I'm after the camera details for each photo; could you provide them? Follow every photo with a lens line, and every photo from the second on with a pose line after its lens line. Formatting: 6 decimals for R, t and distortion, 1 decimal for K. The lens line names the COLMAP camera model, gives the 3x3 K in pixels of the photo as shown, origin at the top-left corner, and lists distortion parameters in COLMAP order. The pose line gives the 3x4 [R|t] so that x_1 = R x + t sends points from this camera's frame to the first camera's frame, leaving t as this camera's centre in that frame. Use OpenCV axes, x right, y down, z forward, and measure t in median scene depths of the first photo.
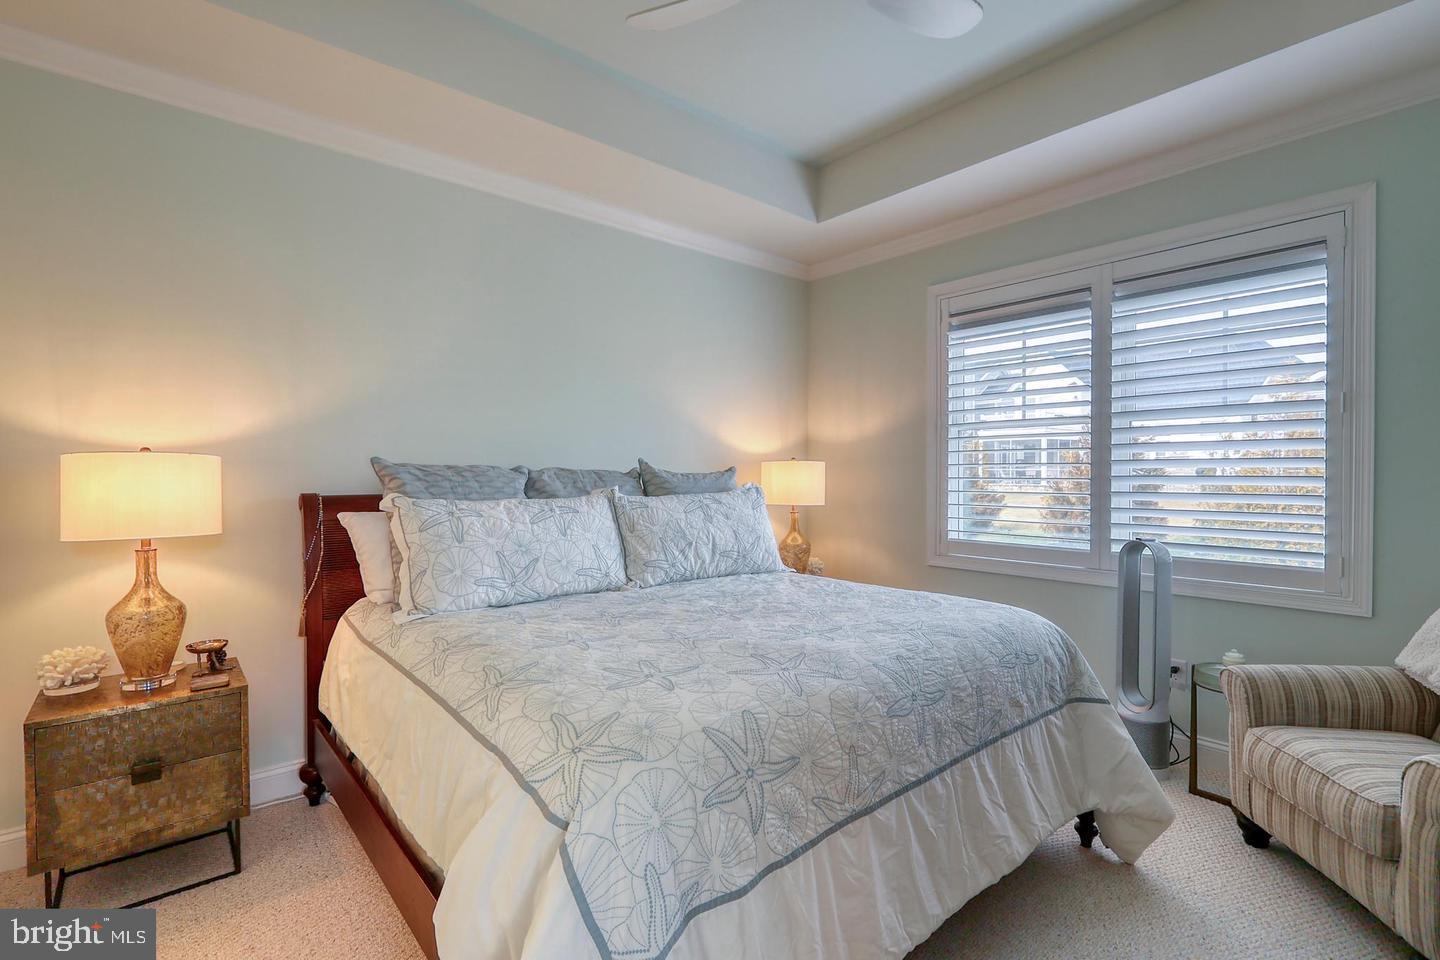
lens RADIAL K [[661.6, 0, 719.5], [0, 661.6, 478.1], [0, 0, 1]] dist [-0.008421, 0.002605]
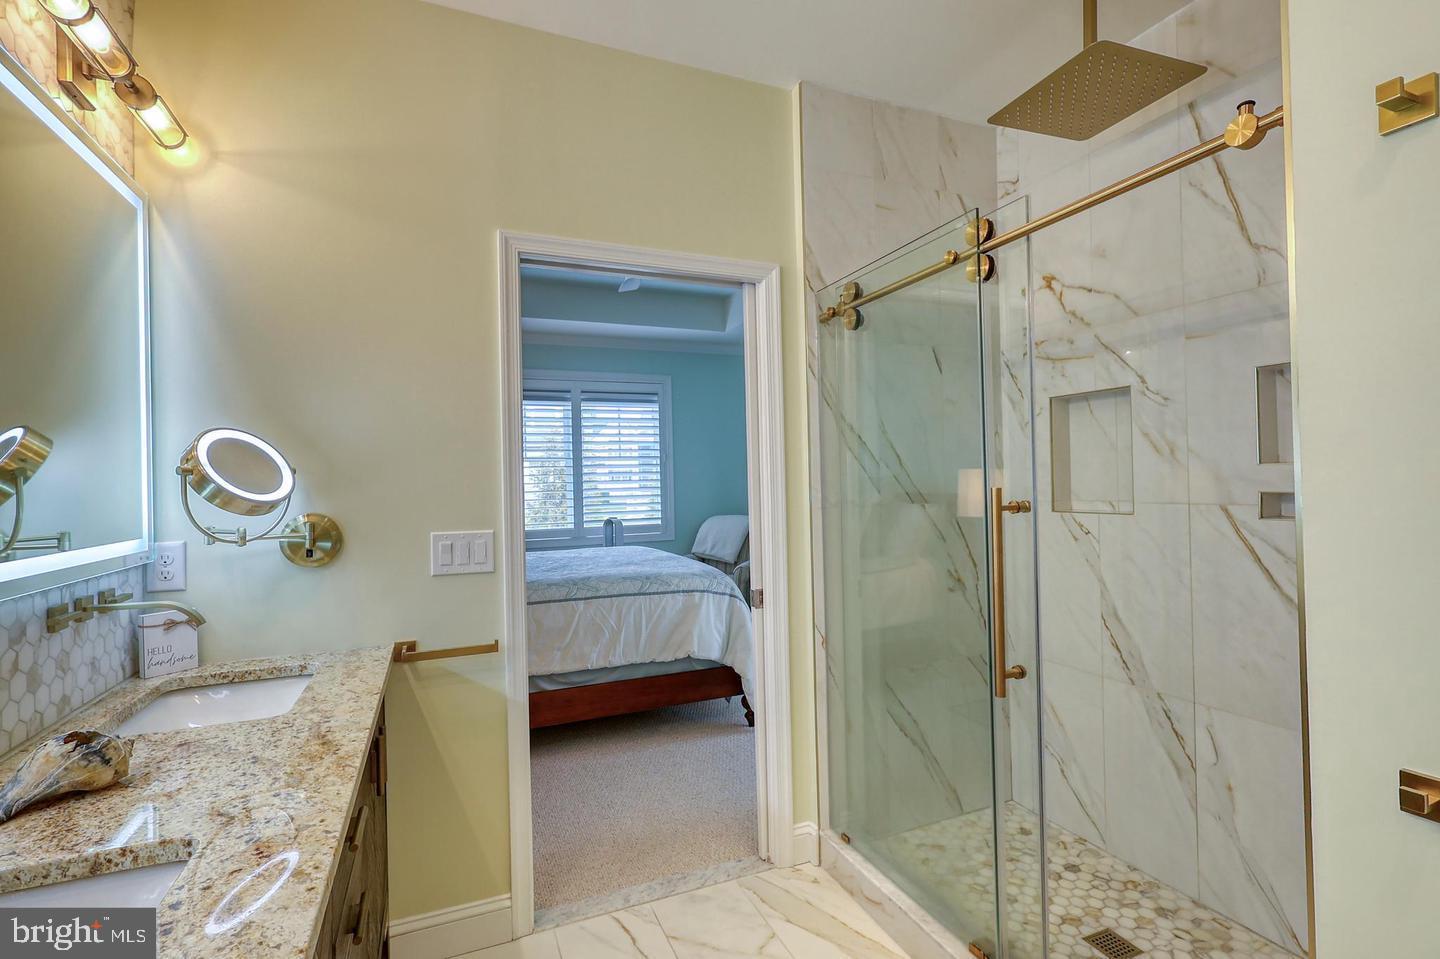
lens RADIAL K [[661.6, 0, 720.0], [0, 661.6, 479.1], [0, 0, 1]] dist [-0.008421, 0.002605]
pose [[0.302878, -0.003667, 0.953022, -1.212721], [0.030756, 0.999509, -0.005929, -0.009194], [-0.952533, 0.031107, 0.302842, 0.012630]]
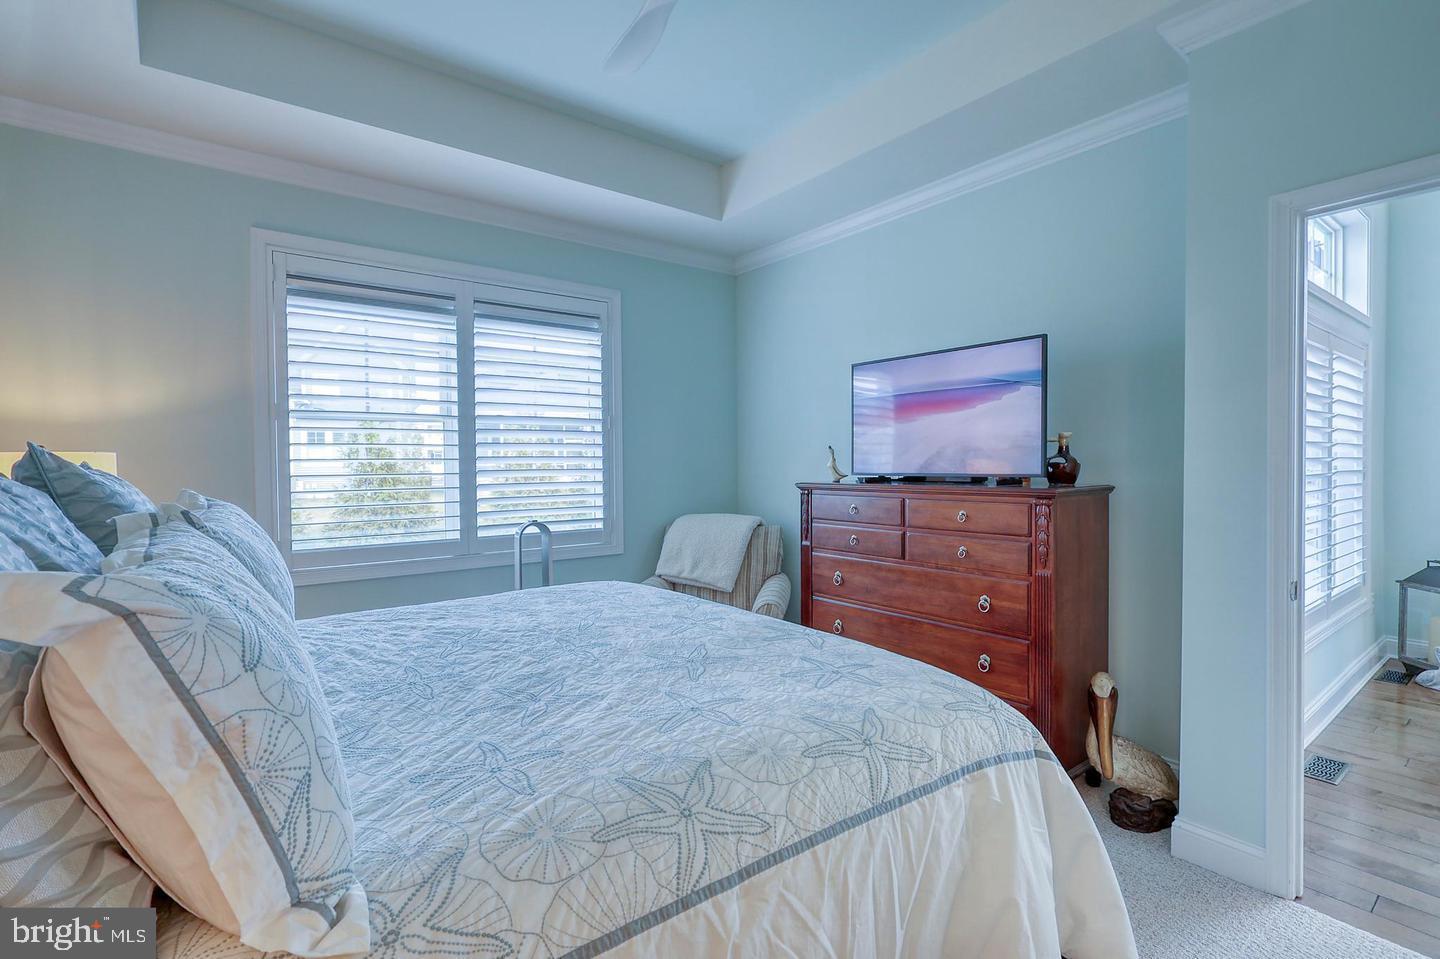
lens RADIAL K [[661.6, 0, 713.5], [0, 661.6, 476.5], [0, 0, 1]] dist [-0.008421, 0.002605]
pose [[0.058447, -0.020580, 0.998078, -0.539333], [0.016504, 0.999671, 0.019646, -0.009086], [-0.998154, 0.015324, 0.058767, 0.547099]]
